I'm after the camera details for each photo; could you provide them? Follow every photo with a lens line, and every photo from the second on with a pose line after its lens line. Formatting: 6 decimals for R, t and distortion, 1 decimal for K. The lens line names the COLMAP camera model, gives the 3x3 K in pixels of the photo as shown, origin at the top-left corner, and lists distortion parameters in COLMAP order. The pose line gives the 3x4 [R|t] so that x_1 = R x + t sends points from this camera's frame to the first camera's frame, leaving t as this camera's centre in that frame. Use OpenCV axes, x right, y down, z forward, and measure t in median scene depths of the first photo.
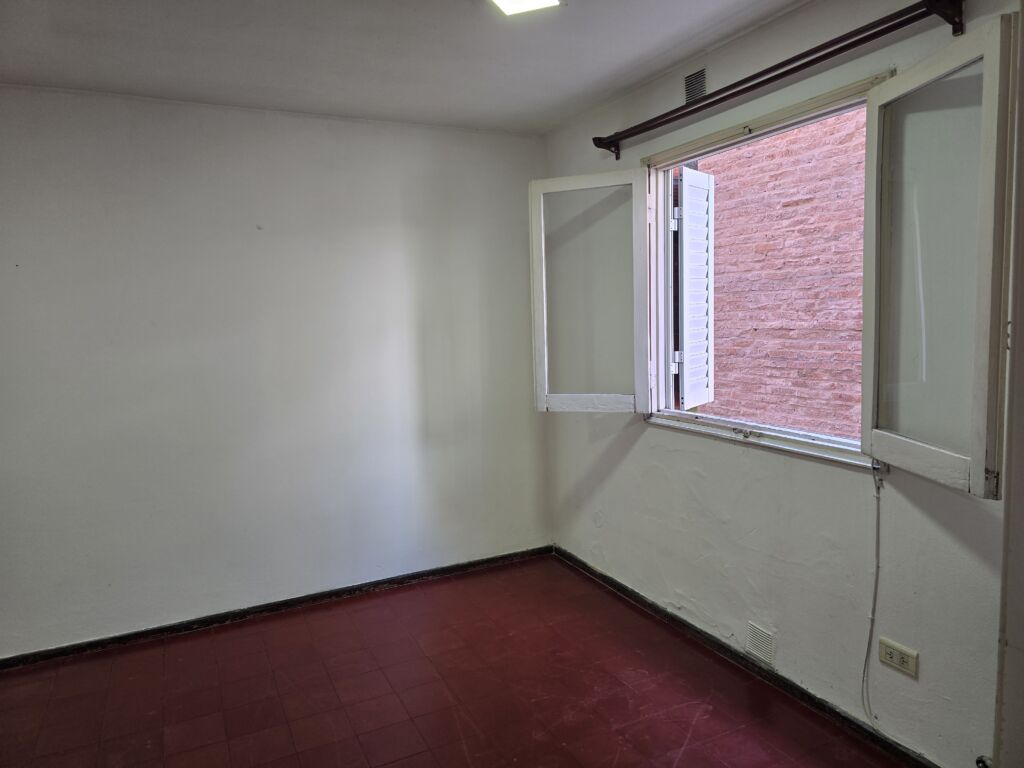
lens RADIAL K [[655.7, 0, 512.0], [0, 655.7, 384.0], [0, 0, 1]] dist [0.000770, -0.000167]
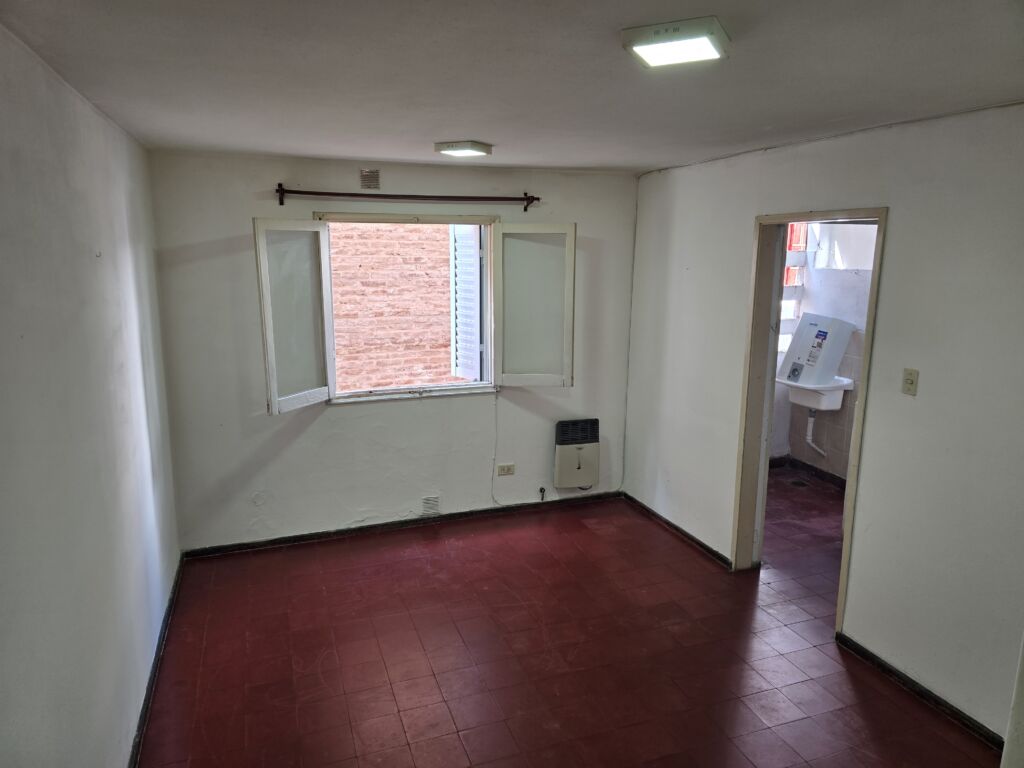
lens RADIAL K [[655.7, 0, 512.0], [0, 655.7, 384.0], [0, 0, 1]] dist [0.000770, -0.000167]
pose [[0.130123, -0.178709, 0.975259, -1.237245], [0.097823, 0.981137, 0.166734, -0.201206], [-0.986660, 0.073707, 0.145151, 0.475590]]
